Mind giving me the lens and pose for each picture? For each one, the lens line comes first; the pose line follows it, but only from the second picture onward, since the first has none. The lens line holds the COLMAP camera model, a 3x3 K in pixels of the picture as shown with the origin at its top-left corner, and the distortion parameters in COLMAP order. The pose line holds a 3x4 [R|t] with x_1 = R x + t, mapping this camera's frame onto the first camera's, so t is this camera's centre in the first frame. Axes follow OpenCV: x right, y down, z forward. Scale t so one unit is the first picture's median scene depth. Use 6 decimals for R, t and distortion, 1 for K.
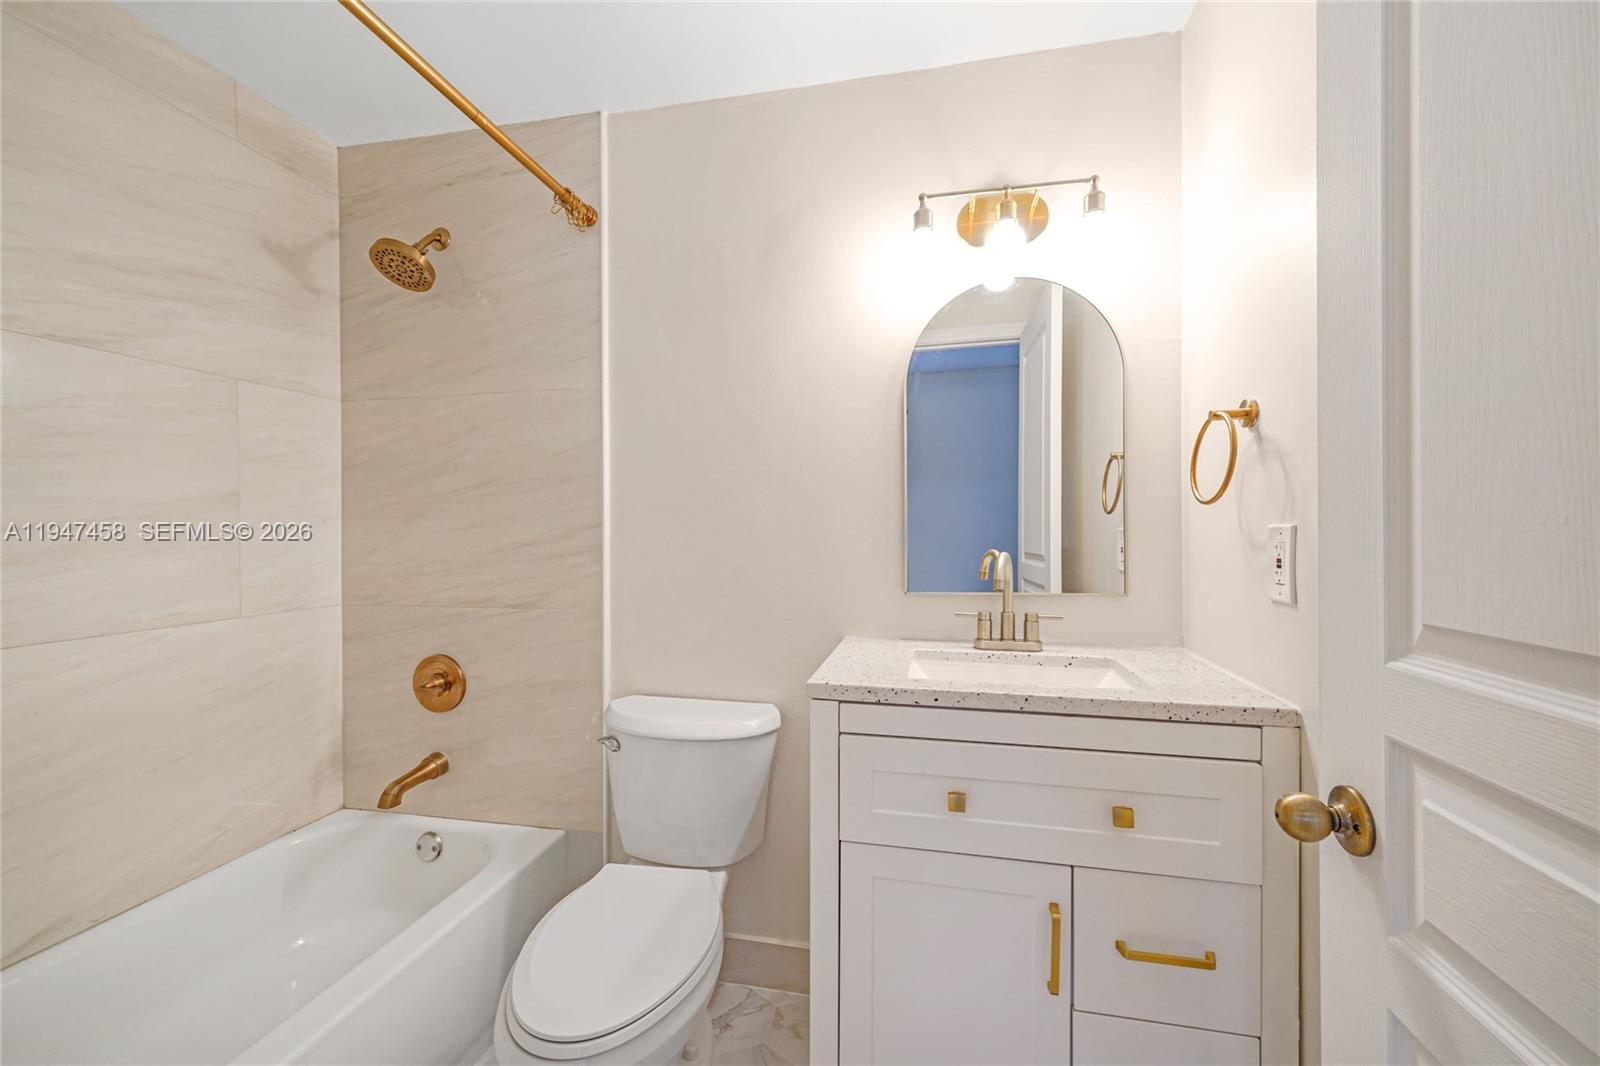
lens RADIAL K [[637.1, 0, 798.9], [0, 637.1, 529.7], [0, 0, 1]] dist [-0.004967, 0.000053]
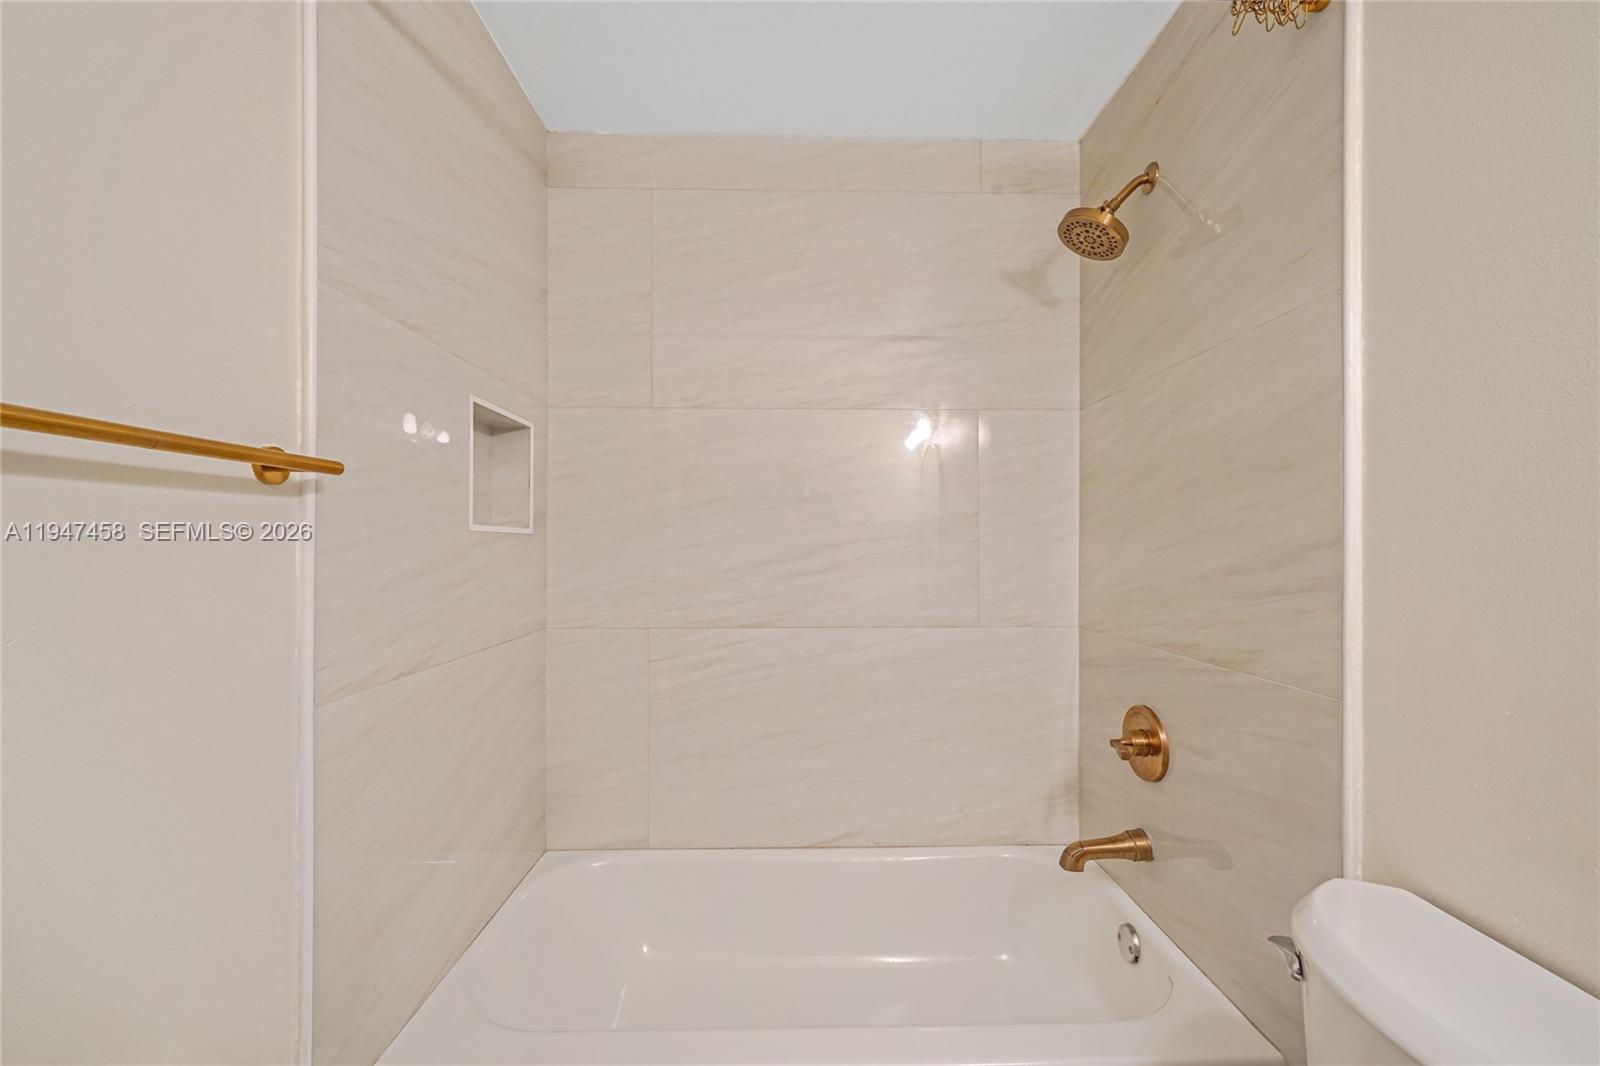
lens RADIAL K [[637.1, 0, 797.5], [0, 637.1, 538.1], [0, 0, 1]] dist [-0.004967, 0.000053]
pose [[0.204302, -0.004560, -0.978897, 0.118469], [-0.001618, 0.999986, -0.004996, -0.006886], [0.978907, 0.002605, 0.204292, 0.422442]]
